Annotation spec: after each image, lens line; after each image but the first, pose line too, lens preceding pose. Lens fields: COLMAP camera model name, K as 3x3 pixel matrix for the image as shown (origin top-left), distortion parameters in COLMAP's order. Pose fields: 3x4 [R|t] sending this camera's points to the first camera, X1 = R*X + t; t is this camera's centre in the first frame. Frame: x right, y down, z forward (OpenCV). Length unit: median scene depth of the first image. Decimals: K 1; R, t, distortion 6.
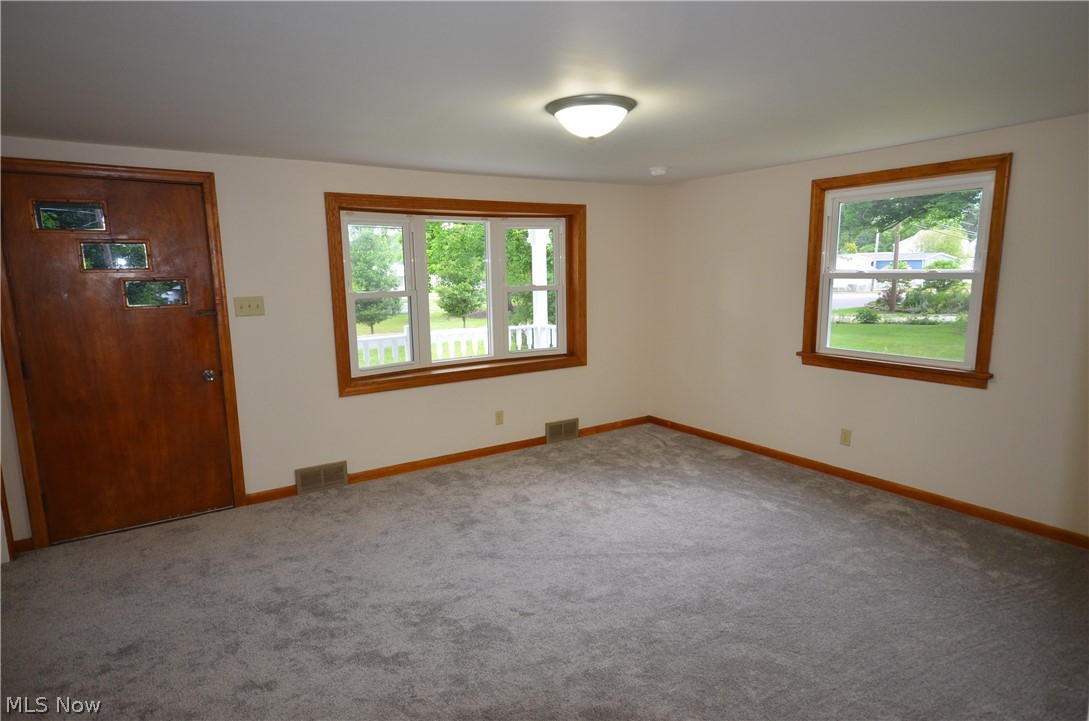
lens RADIAL K [[616.4, 0, 538.8], [0, 616.4, 366.1], [0, 0, 1]] dist [0.017686, 0.000132]
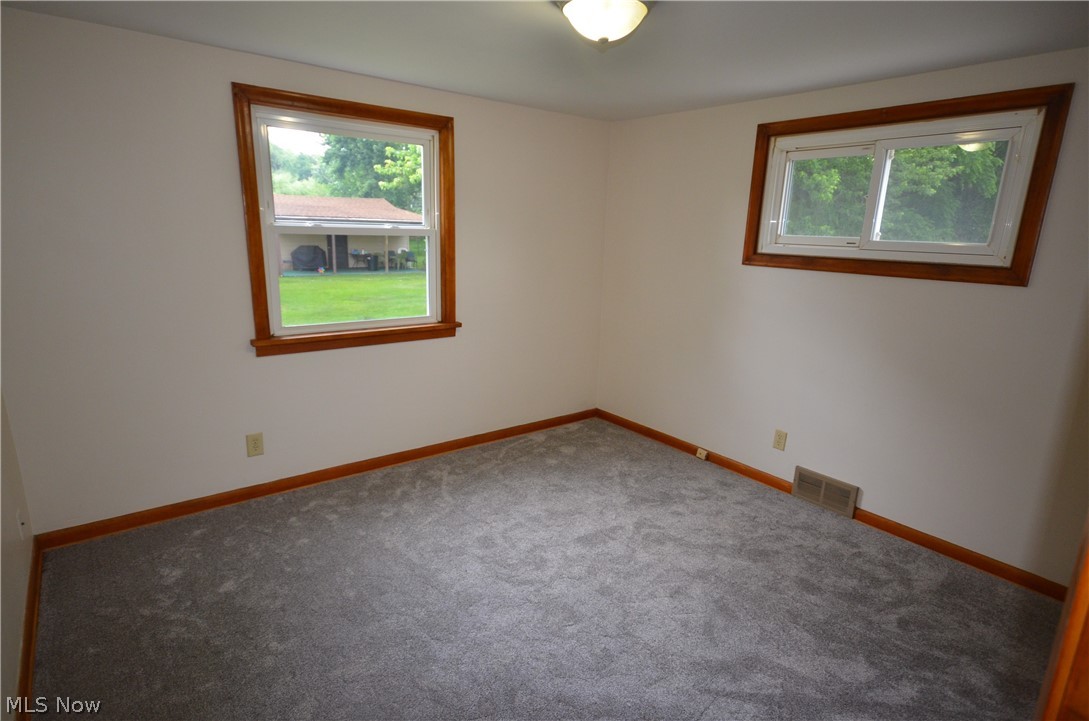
lens RADIAL K [[567.1, 0, 541.6], [0, 567.1, 365.7], [0, 0, 1]] dist [0.000243, 0.000072]
pose [[-0.075428, -0.222761, 0.971951, -0.244034], [0.129625, 0.964266, 0.231059, -0.108785], [-0.988690, 0.143417, -0.043857, 0.773248]]
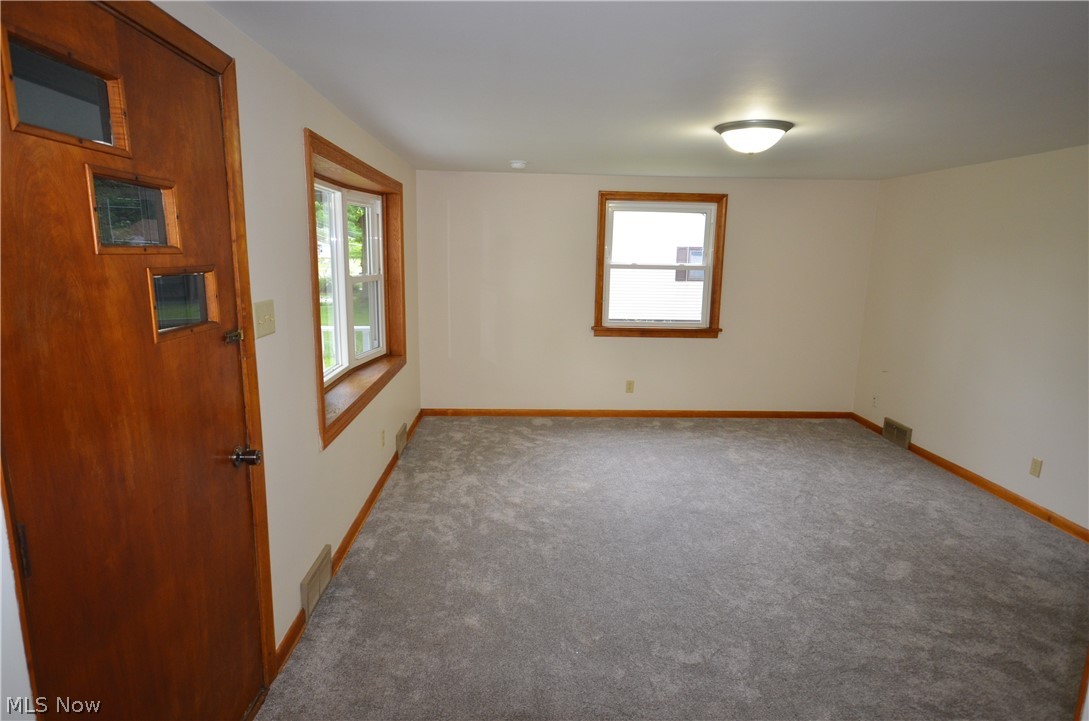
lens RADIAL K [[616.4, 0, 538.8], [0, 616.4, 366.1], [0, 0, 1]] dist [0.017686, 0.000132]
pose [[0.513874, -0.132928, 0.847505, -0.768483], [0.112047, 0.989859, 0.087318, -0.071409], [-0.850517, 0.050090, 0.523557, 0.478583]]
